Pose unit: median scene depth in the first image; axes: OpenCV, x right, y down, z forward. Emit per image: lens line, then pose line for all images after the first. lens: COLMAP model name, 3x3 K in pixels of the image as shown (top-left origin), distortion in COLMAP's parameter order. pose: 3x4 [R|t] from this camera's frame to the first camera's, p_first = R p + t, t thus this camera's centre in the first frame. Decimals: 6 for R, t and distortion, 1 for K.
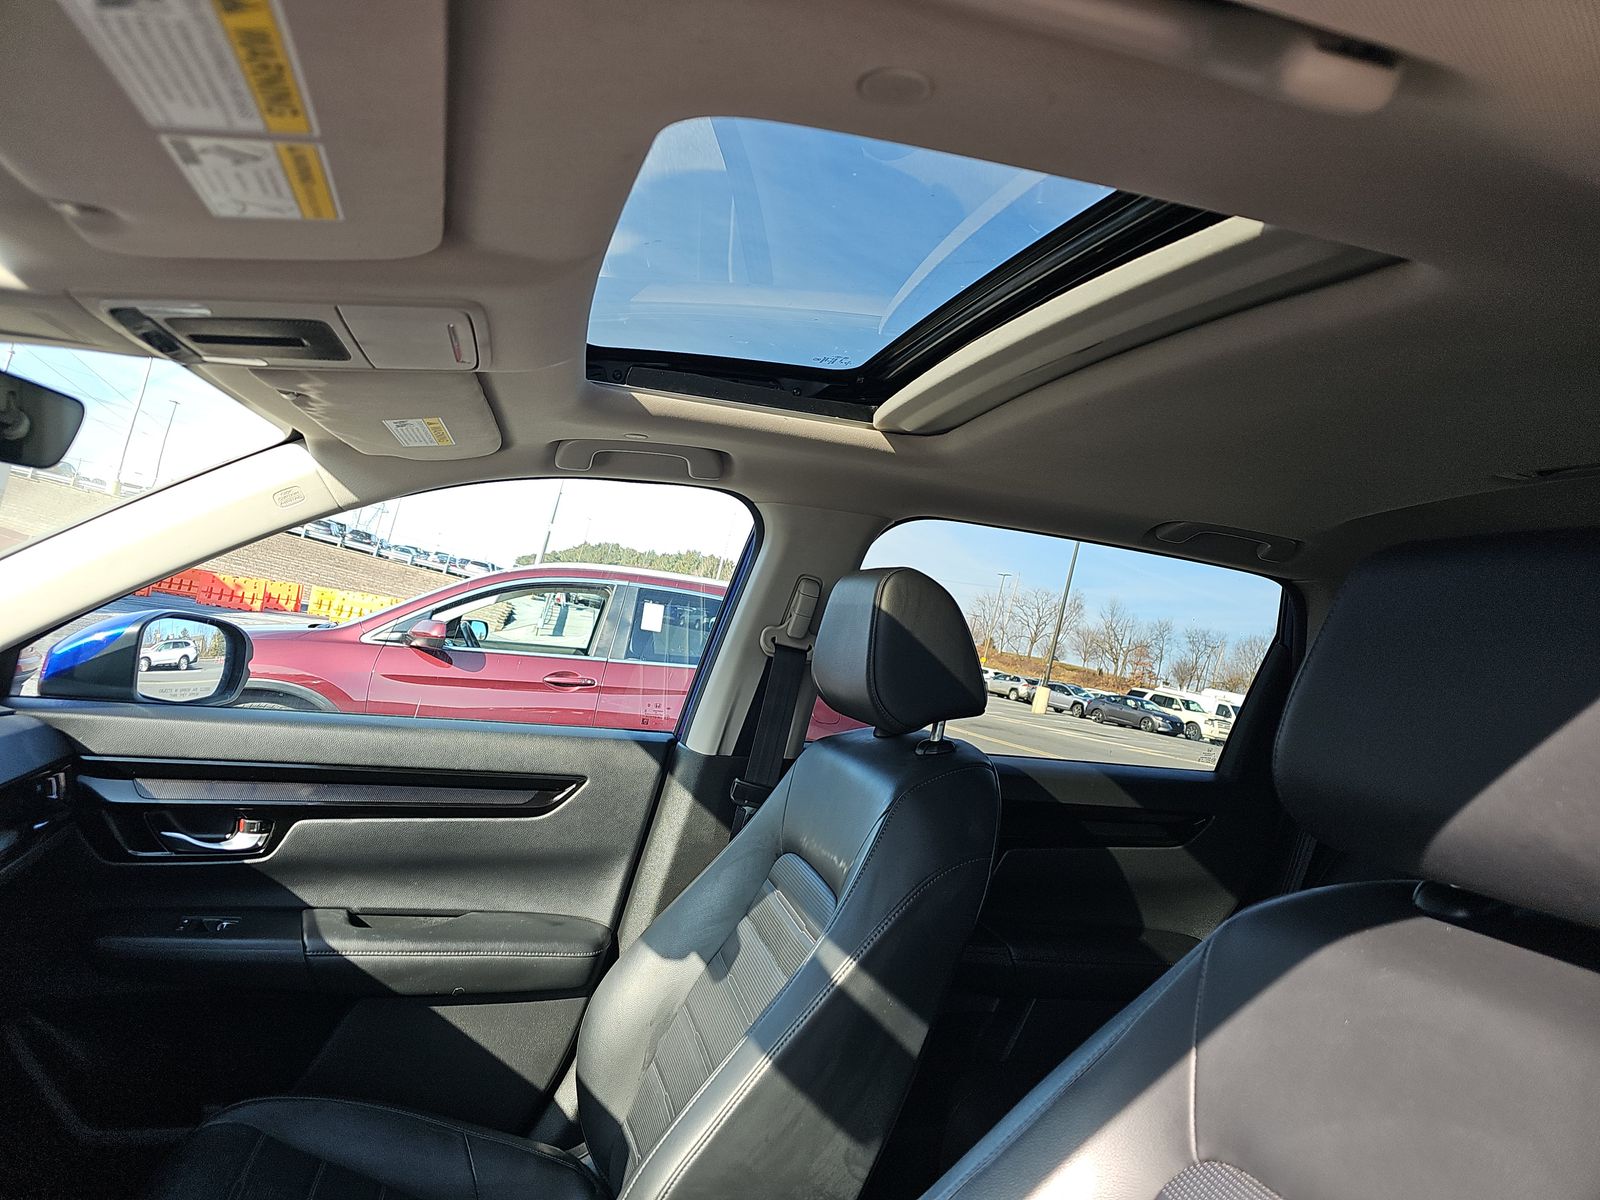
lens RADIAL K [[1085.3, 0, 793.0], [0, 1085.3, 599.0], [0, 0, 1]] dist [0.132574, -0.177596]
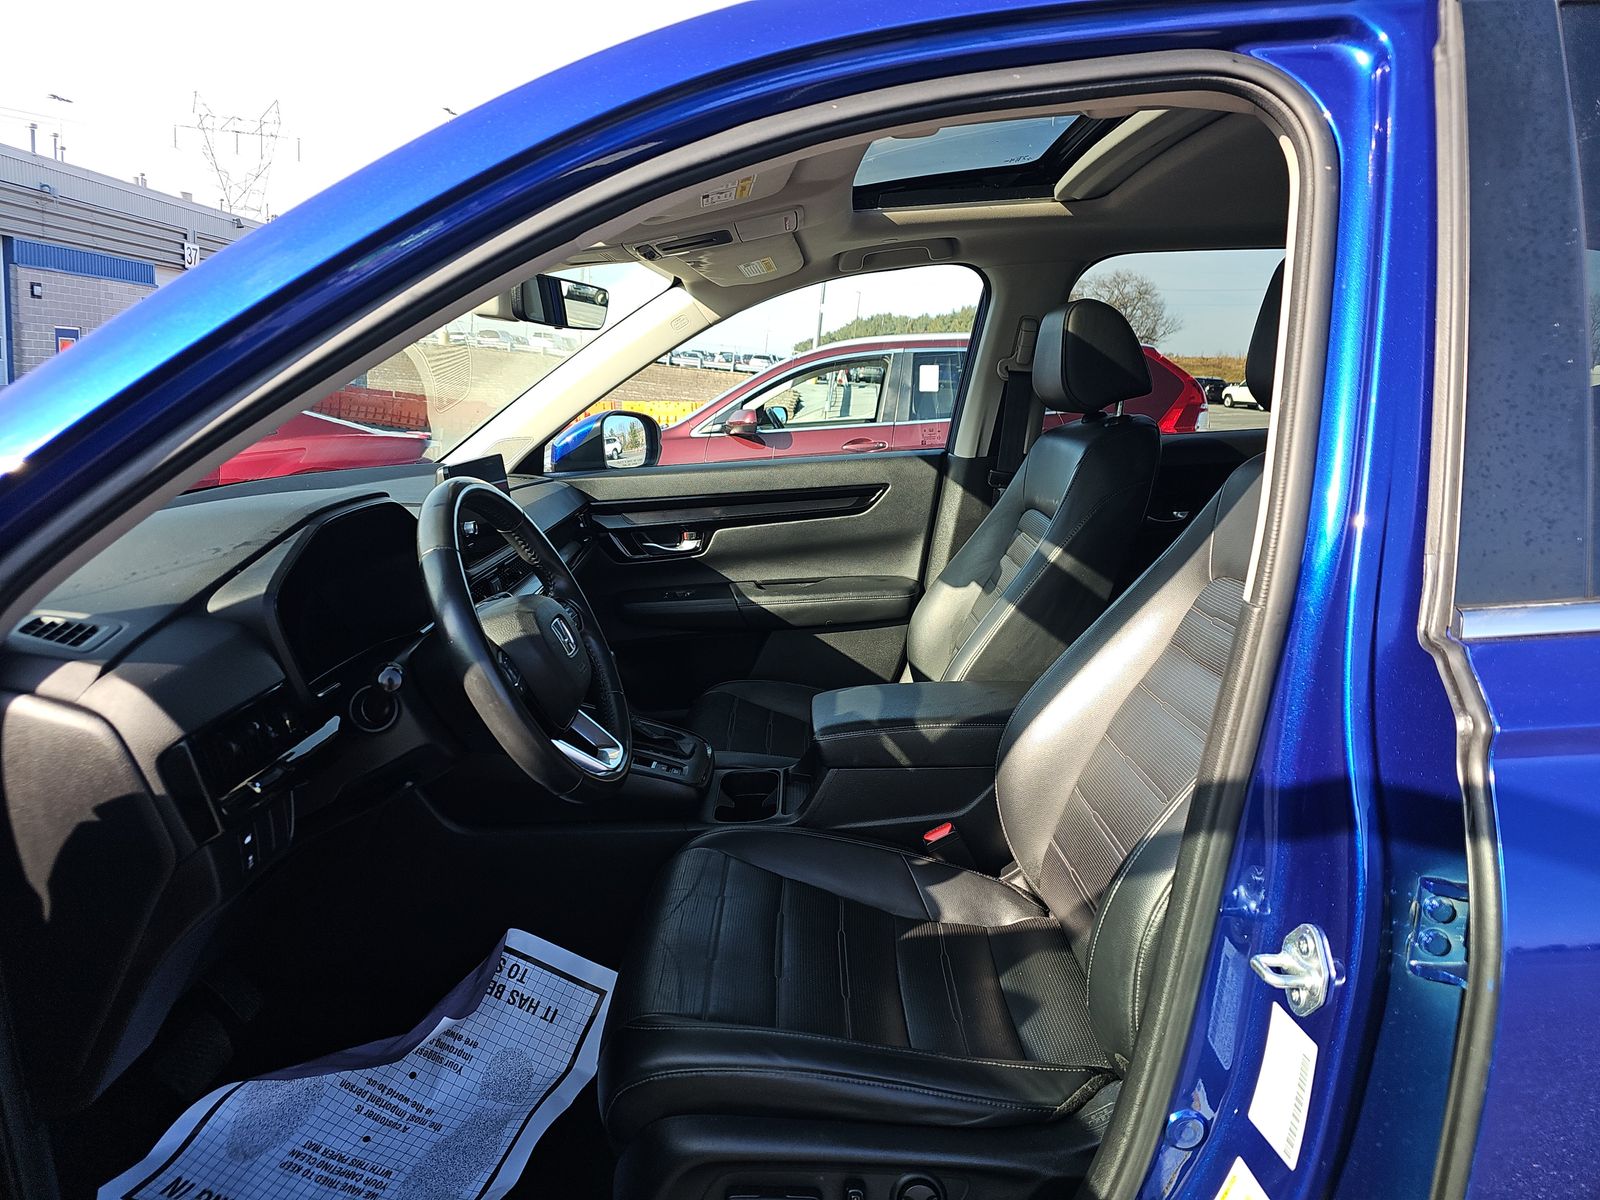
lens RADIAL K [[1085.3, 0, 793.0], [0, 1085.3, 599.0], [0, 0, 1]] dist [0.132574, -0.177596]
pose [[0.956364, -0.098950, -0.274914, 0.076731], [0.154269, 0.970074, 0.187505, 0.018982], [0.248133, -0.221733, 0.943008, -0.455348]]
